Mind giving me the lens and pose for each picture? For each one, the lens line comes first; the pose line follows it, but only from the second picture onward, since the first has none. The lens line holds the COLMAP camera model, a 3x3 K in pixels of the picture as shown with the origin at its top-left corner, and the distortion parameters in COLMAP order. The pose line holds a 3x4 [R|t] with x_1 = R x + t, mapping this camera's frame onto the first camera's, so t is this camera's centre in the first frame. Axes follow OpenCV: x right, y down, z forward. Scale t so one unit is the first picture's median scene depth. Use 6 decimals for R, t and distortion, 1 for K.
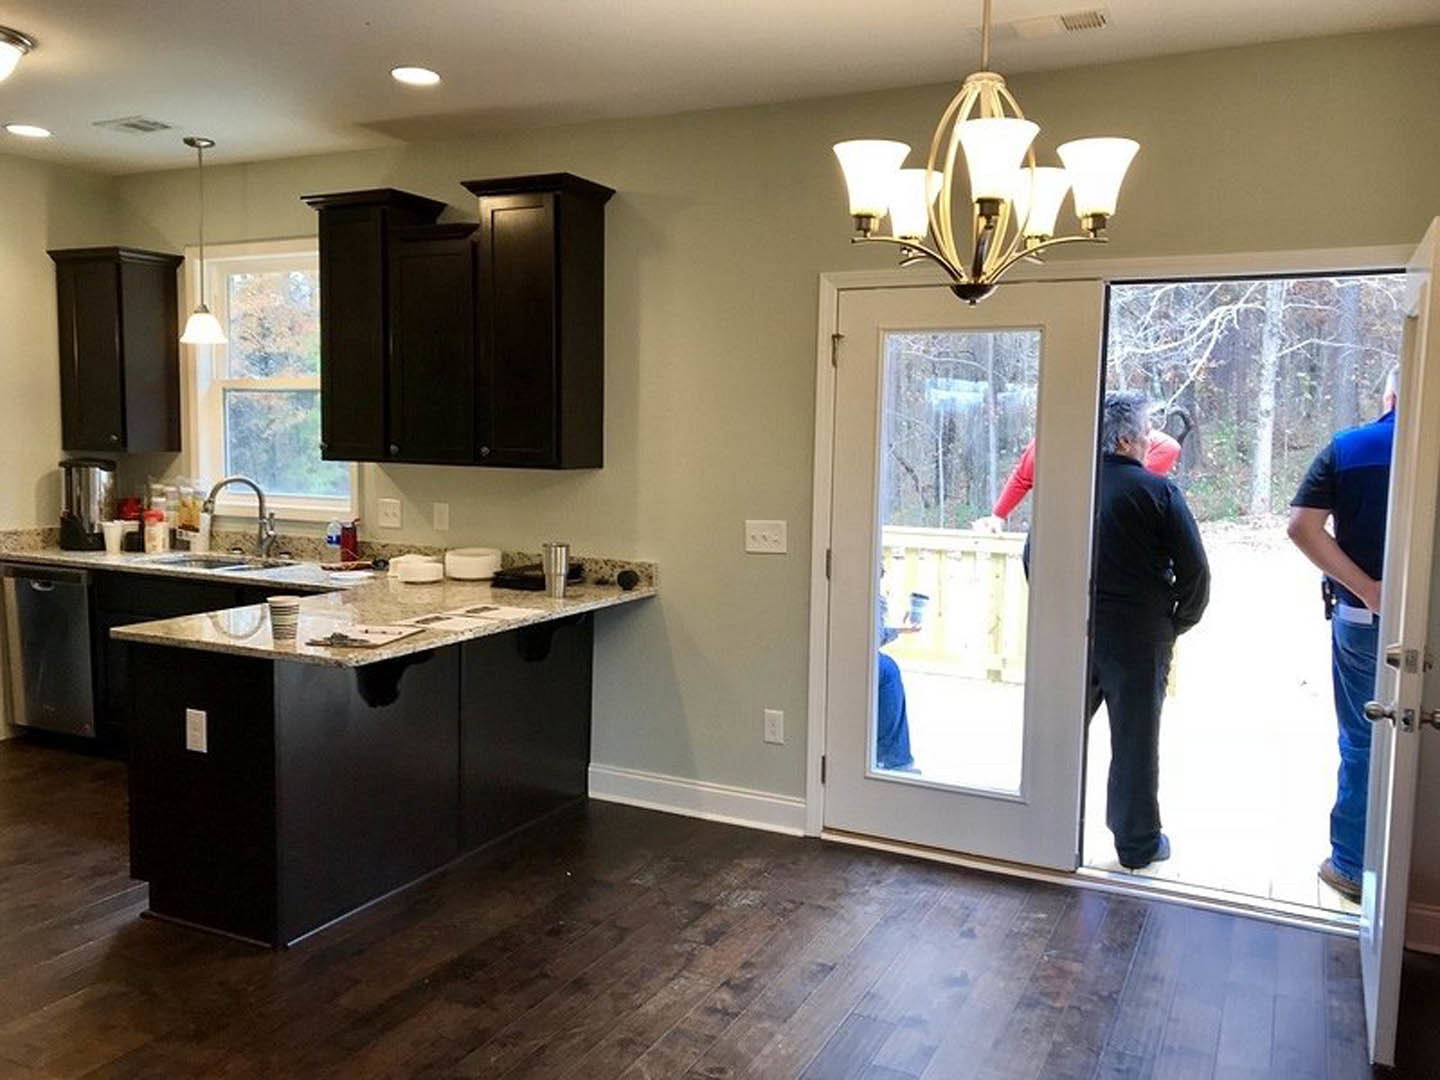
lens RADIAL K [[1183.6, 0, 702.6], [0, 1183.6, 537.8], [0, 0, 1]] dist [0.023751, 0.004255]
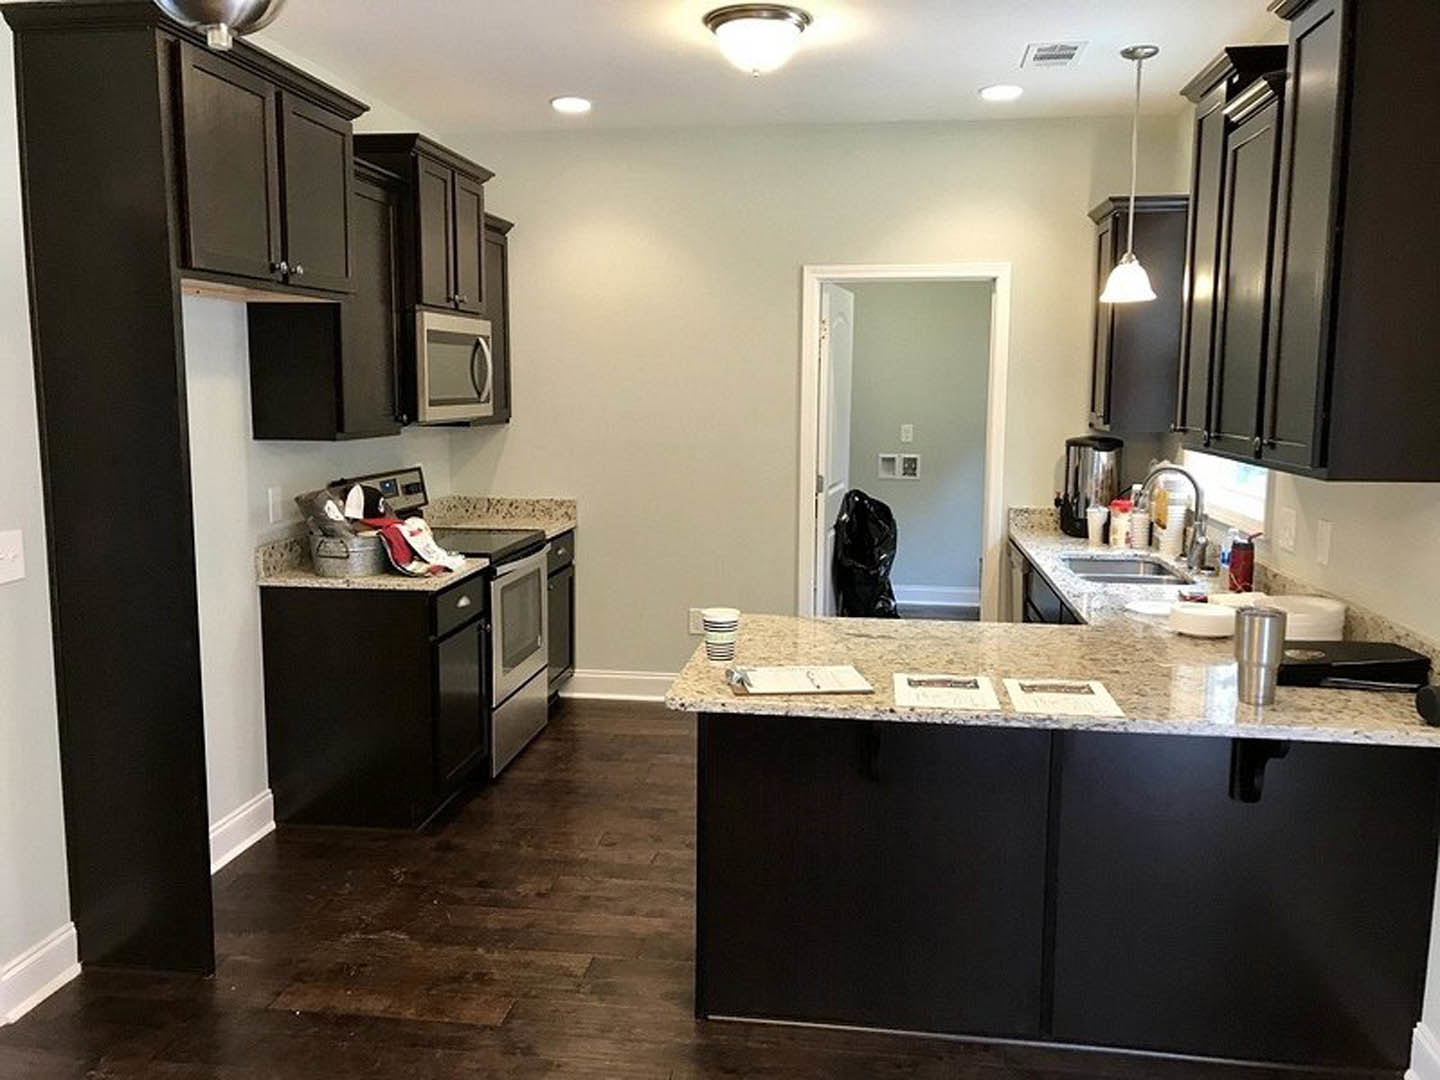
lens RADIAL K [[1207.5, 0, 720.0], [0, 1207.5, 540.0], [0, 0, 1]] dist [-0.010050, -0.004260]
pose [[0.324599, 0.110530, -0.939371, 0.271926], [-0.082302, 0.992682, 0.088363, -0.047336], [0.942264, 0.048630, 0.331320, 0.443805]]
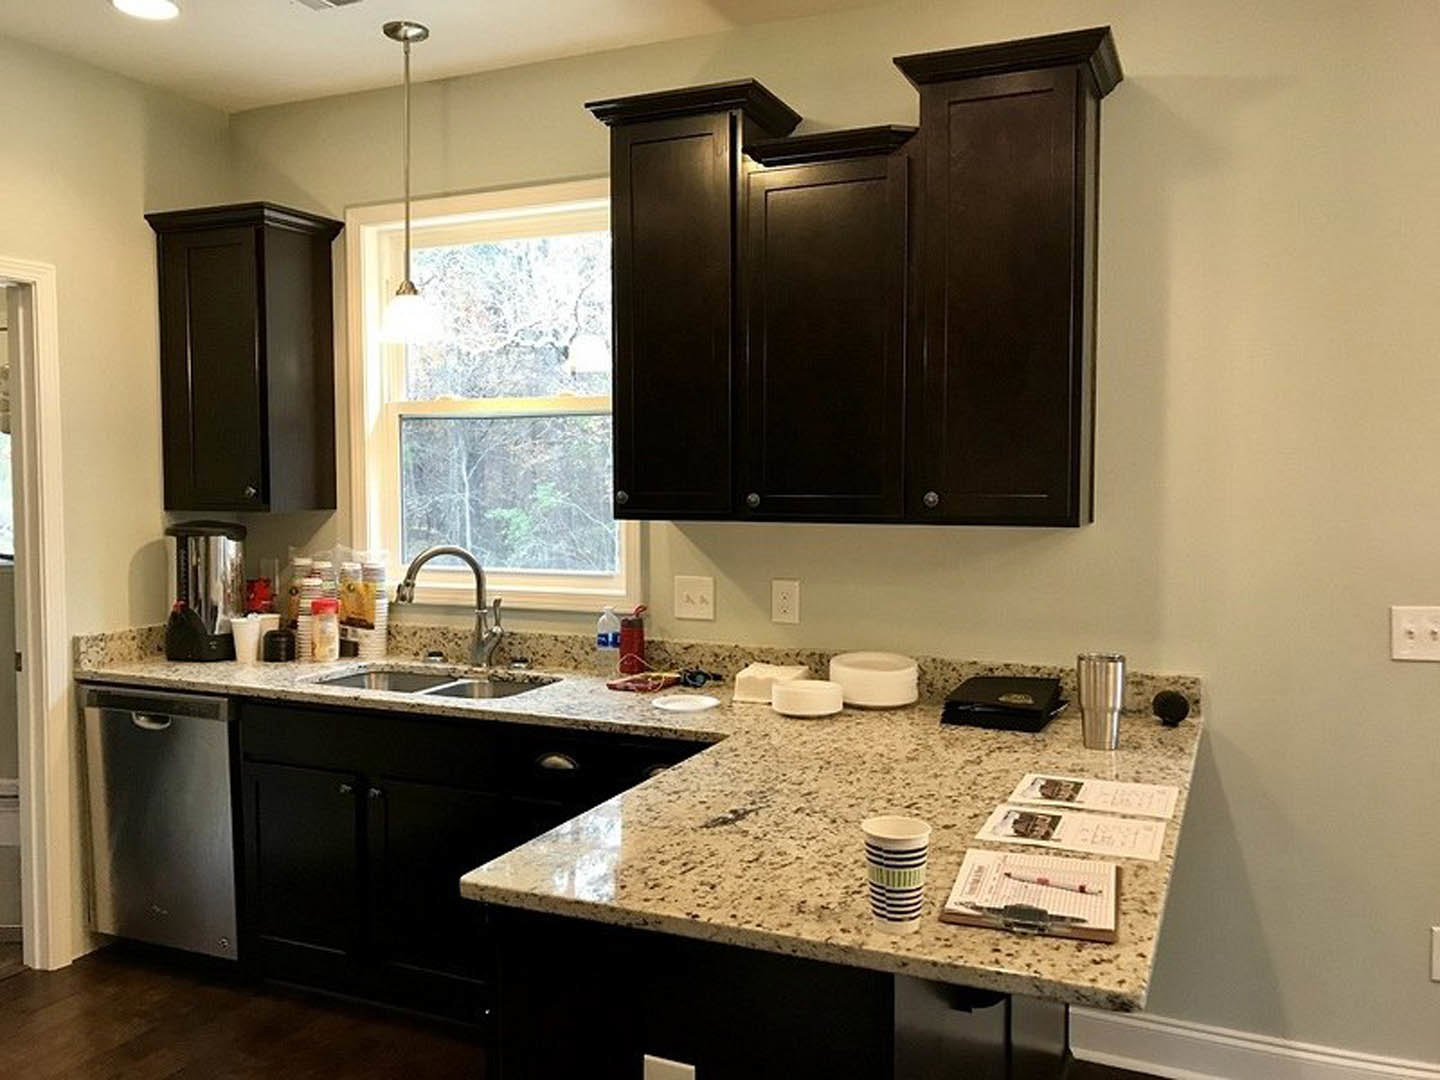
lens RADIAL K [[1188.4, 0, 683.1], [0, 1188.4, 539.4], [0, 0, 1]] dist [0.025136, -0.001576]
pose [[0.999421, -0.020339, 0.027273, -0.275930], [0.021342, 0.999086, -0.037038, -0.027371], [-0.026494, 0.037599, 0.998942, 0.335700]]
